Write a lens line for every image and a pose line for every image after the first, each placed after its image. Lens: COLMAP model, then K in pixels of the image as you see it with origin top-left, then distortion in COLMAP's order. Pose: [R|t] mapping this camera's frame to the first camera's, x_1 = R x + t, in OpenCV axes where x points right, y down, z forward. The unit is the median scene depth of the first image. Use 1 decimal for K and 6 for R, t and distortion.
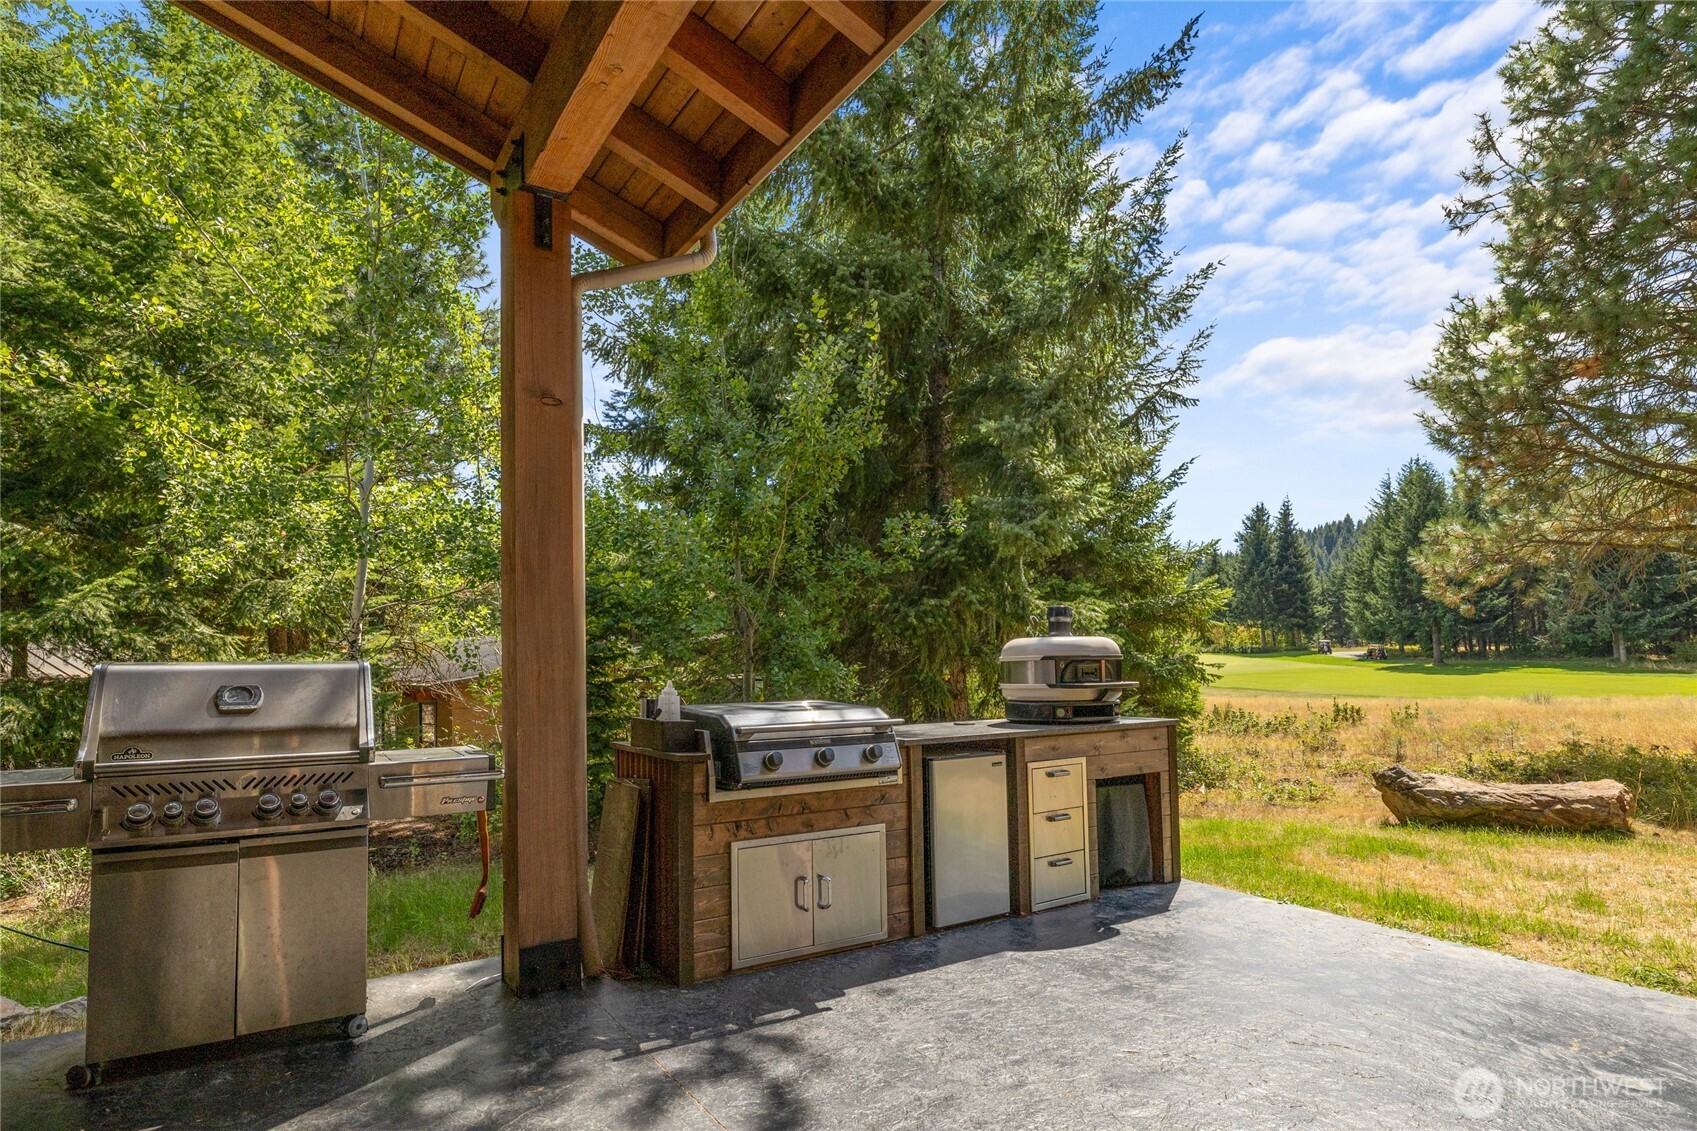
lens RADIAL K [[899.6, 0, 828.4], [0, 899.6, 605.7], [0, 0, 1]] dist [-0.004620, 0.000249]
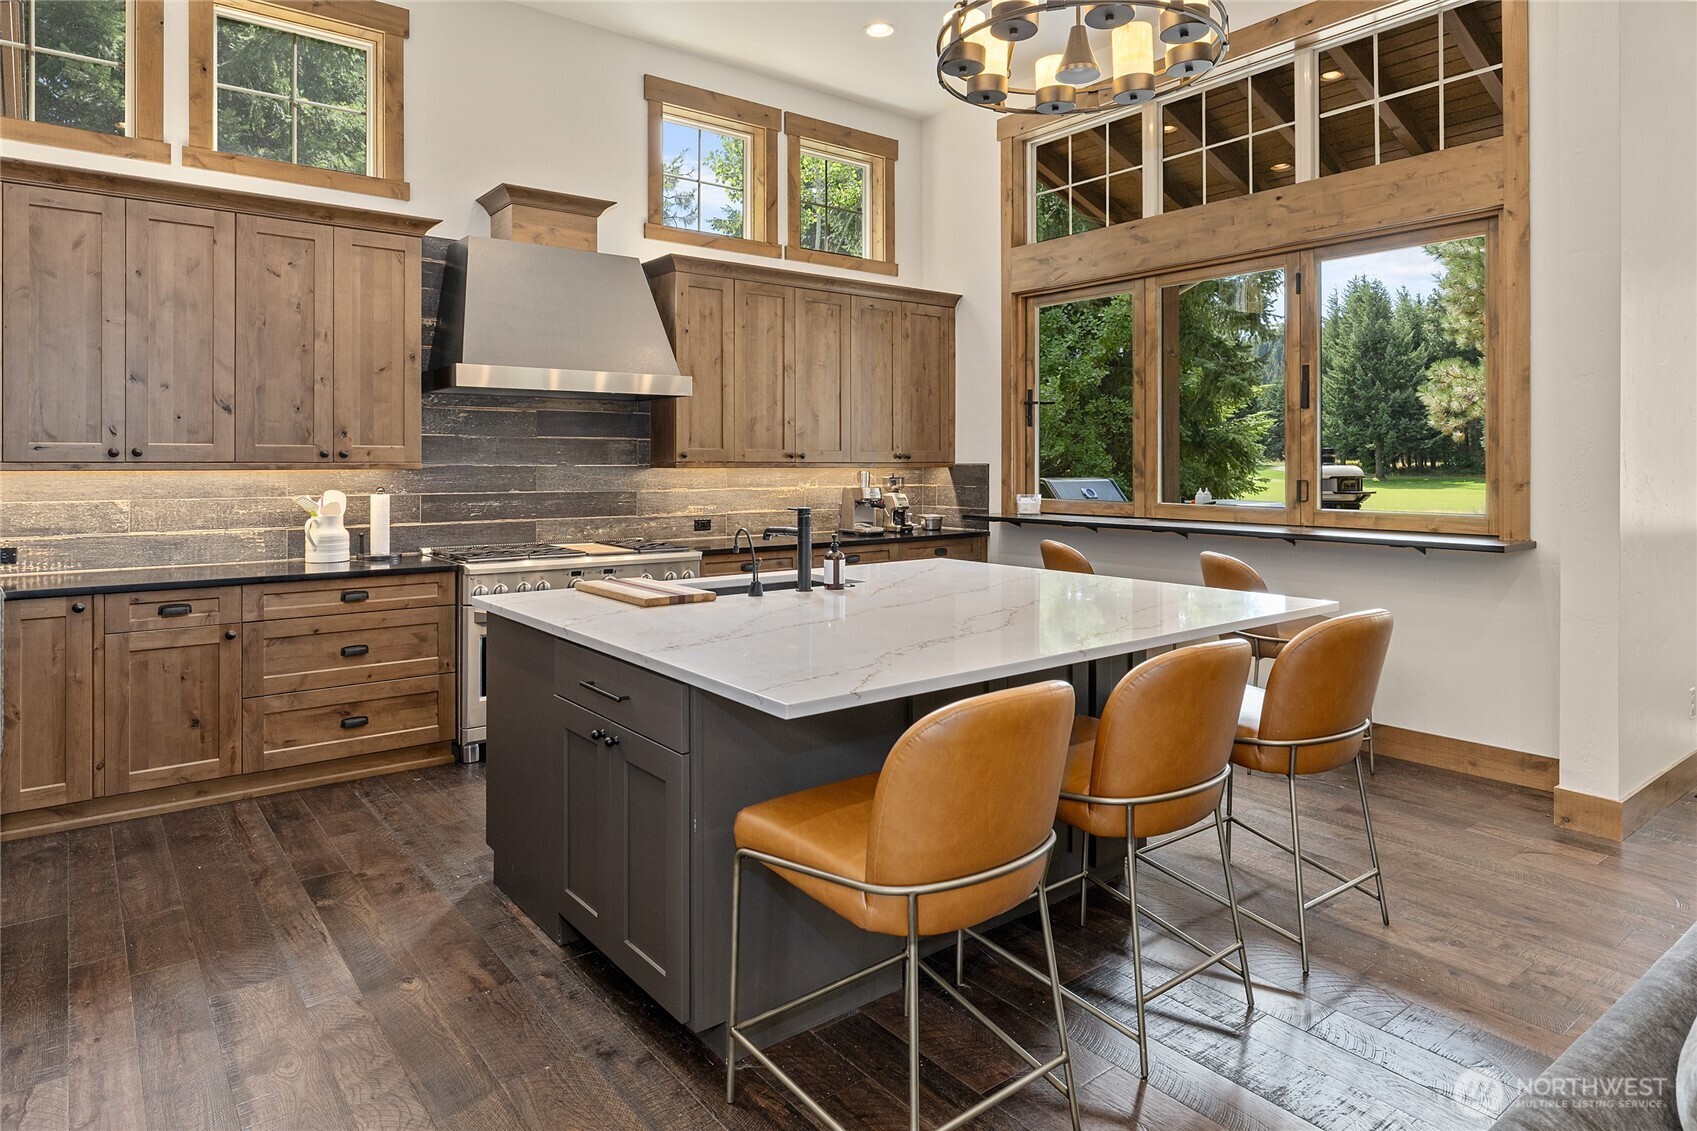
lens RADIAL K [[982.3, 0, 835.8], [0, 982.3, 462.8], [0, 0, 1]] dist [-0.000292, -0.000058]
pose [[0.994374, 0.013898, 0.105011, -0.302517], [-0.019799, 0.998270, 0.055365, -0.018747], [-0.104059, -0.057133, 0.992929, -0.270932]]
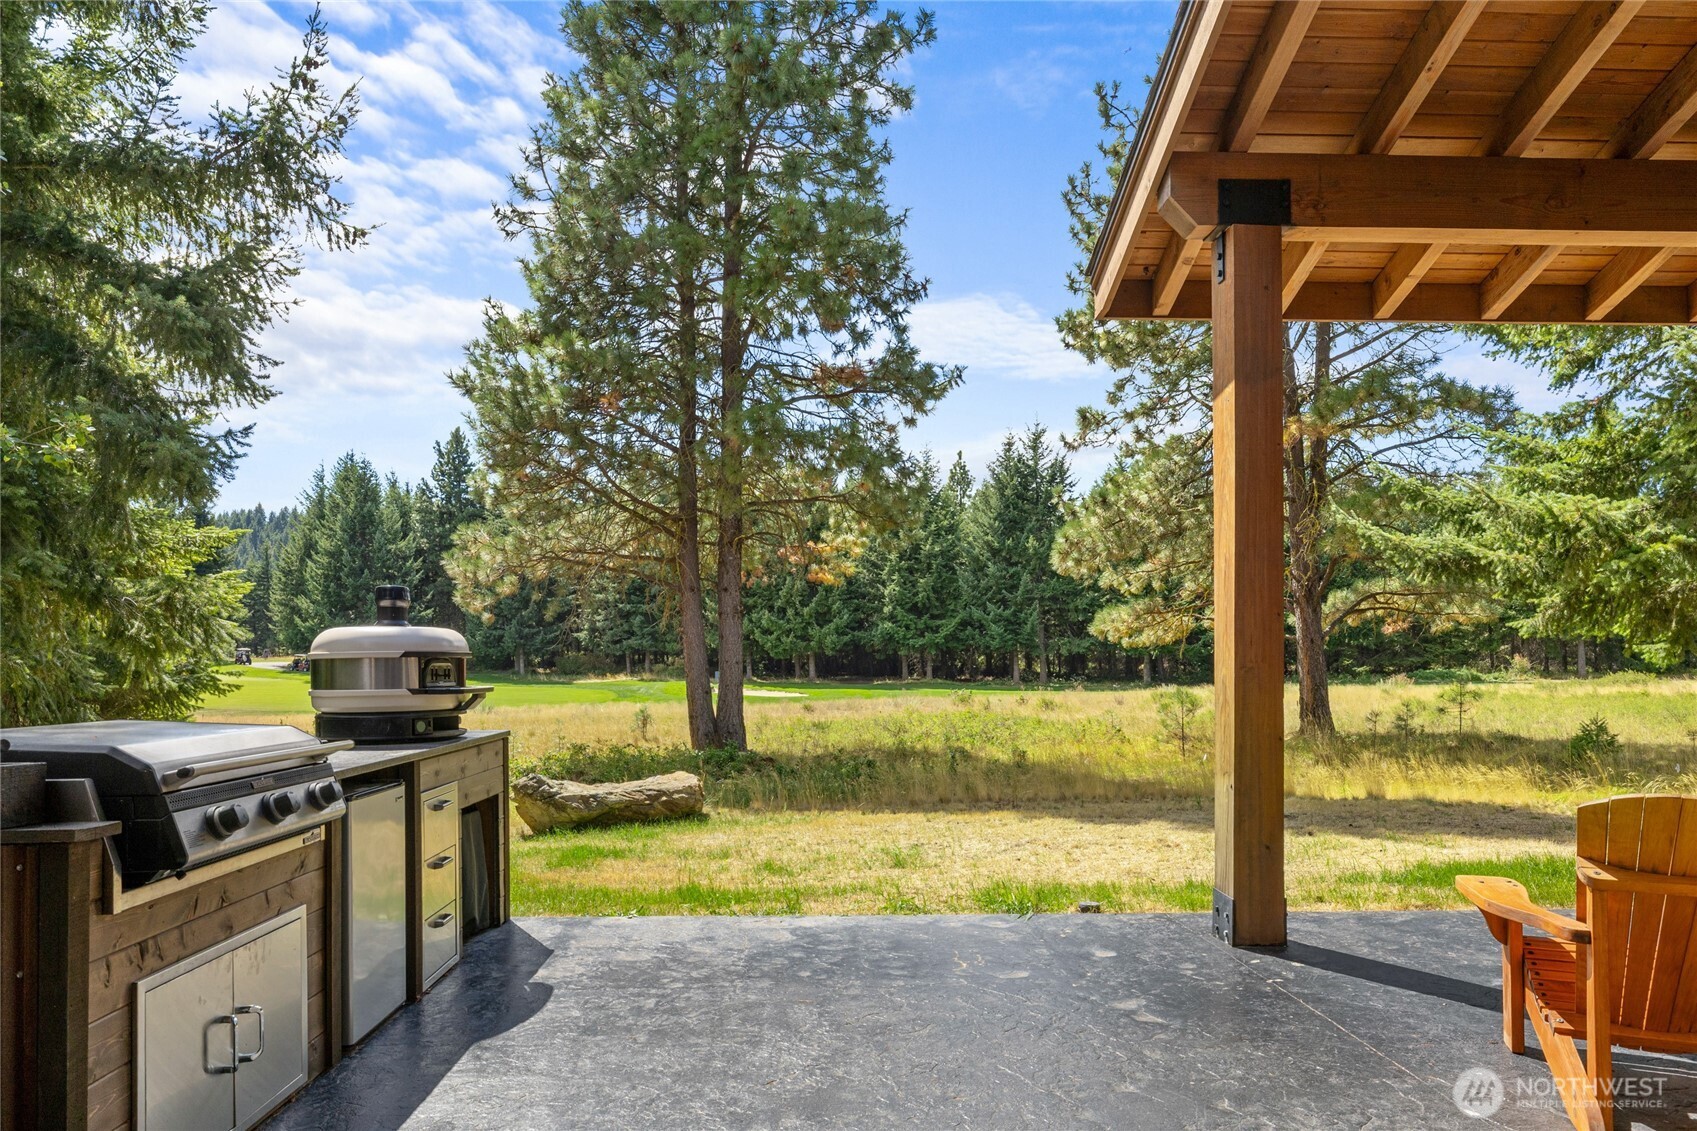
lens RADIAL K [[1055.0, 0, 835.7], [0, 1055.0, 642.3], [0, 0, 1]] dist [-0.007209, 0.000948]
pose [[0.511146, 0.027770, 0.859045, -0.099966], [-0.055231, 0.998473, 0.000586, 0.008719], [-0.857717, -0.047746, 0.511900, 0.076224]]
